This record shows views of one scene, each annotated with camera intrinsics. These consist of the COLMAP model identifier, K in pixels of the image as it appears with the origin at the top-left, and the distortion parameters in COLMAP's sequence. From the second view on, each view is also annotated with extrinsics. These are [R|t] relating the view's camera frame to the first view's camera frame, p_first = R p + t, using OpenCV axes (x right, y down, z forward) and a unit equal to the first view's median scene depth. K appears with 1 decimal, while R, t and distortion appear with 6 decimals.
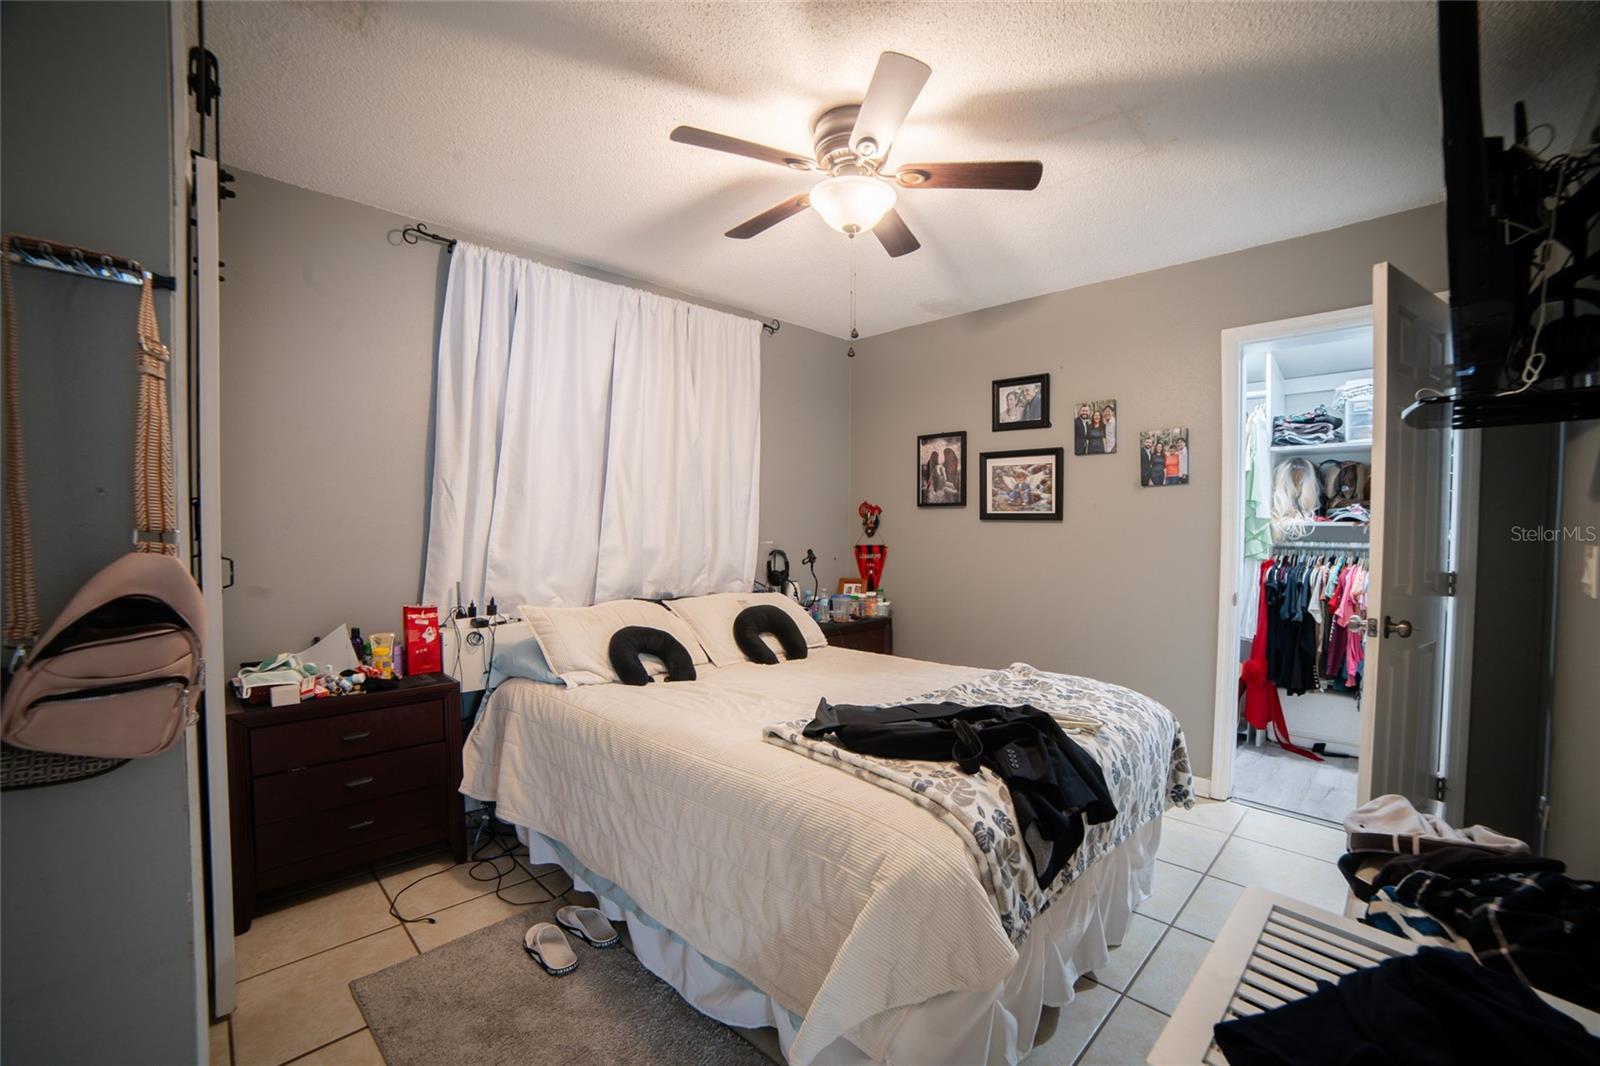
lens RADIAL K [[663.2, 0, 802.4], [0, 663.2, 546.2], [0, 0, 1]] dist [-0.107735, 0.038922]
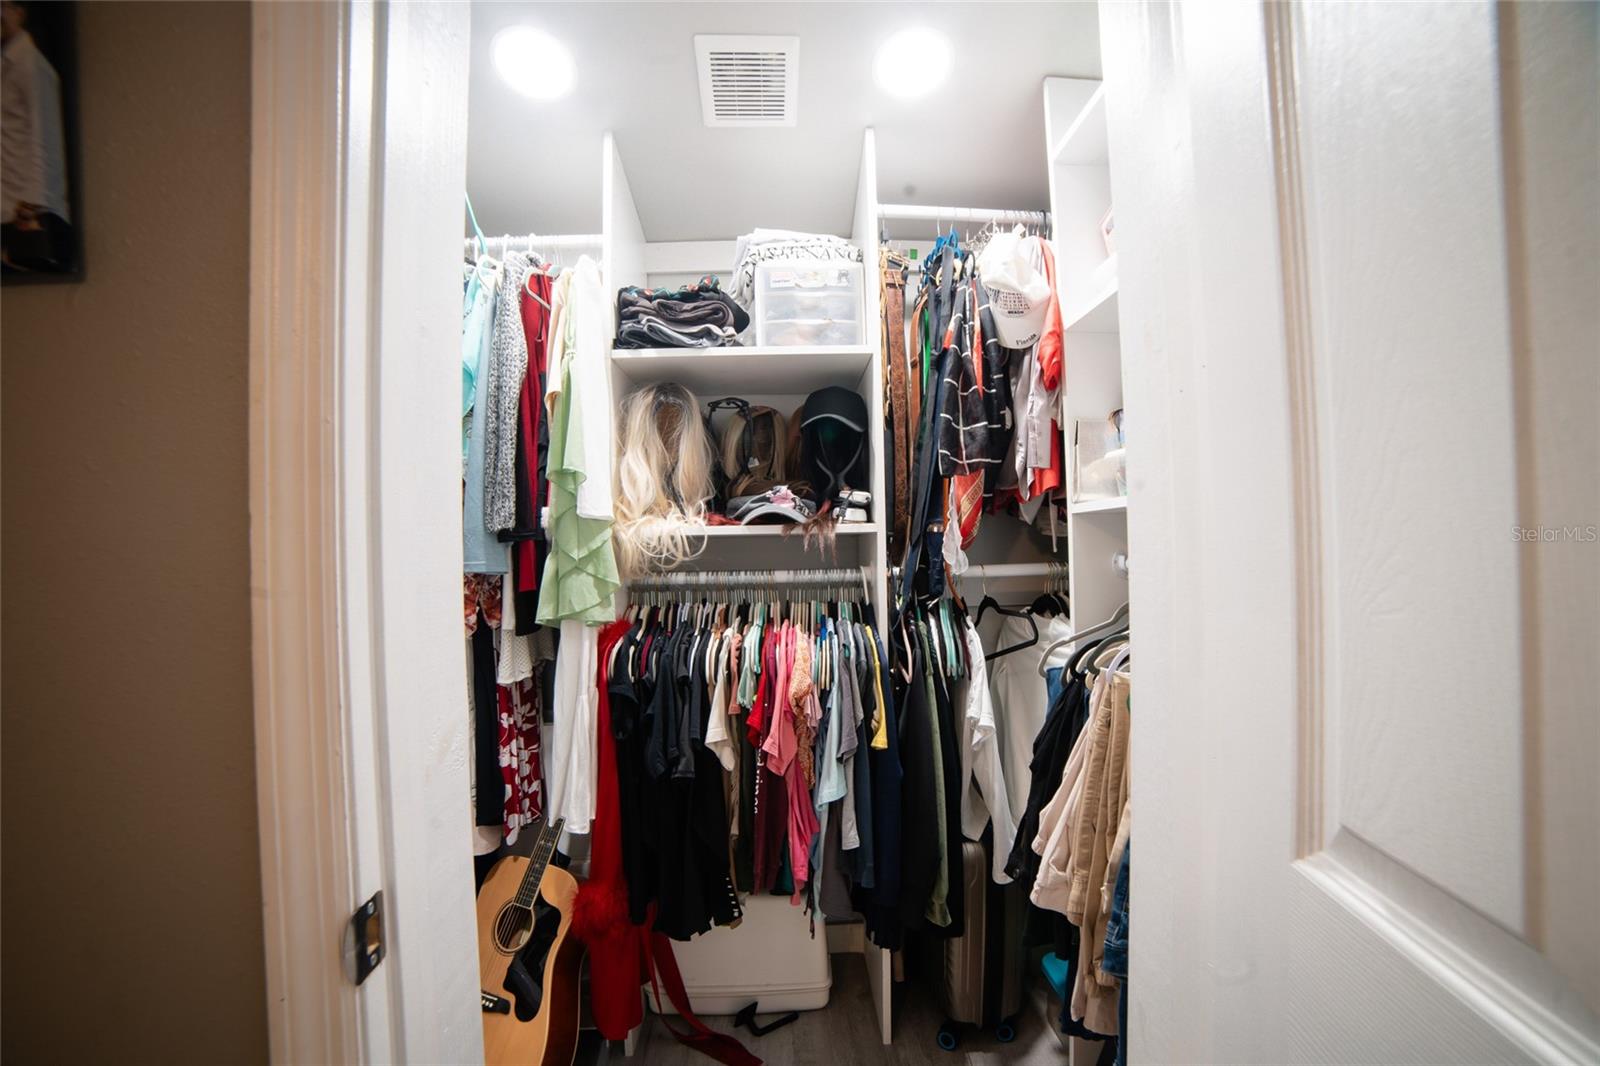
lens RADIAL K [[658.2, 0, 802.2], [0, 658.2, 548.2], [0, 0, 1]] dist [-0.086696, 0.028627]
pose [[0.665752, -0.019560, 0.745916, 0.519755], [0.047768, 0.998723, -0.016446, -0.013237], [-0.744642, 0.046580, 0.665837, 0.646338]]
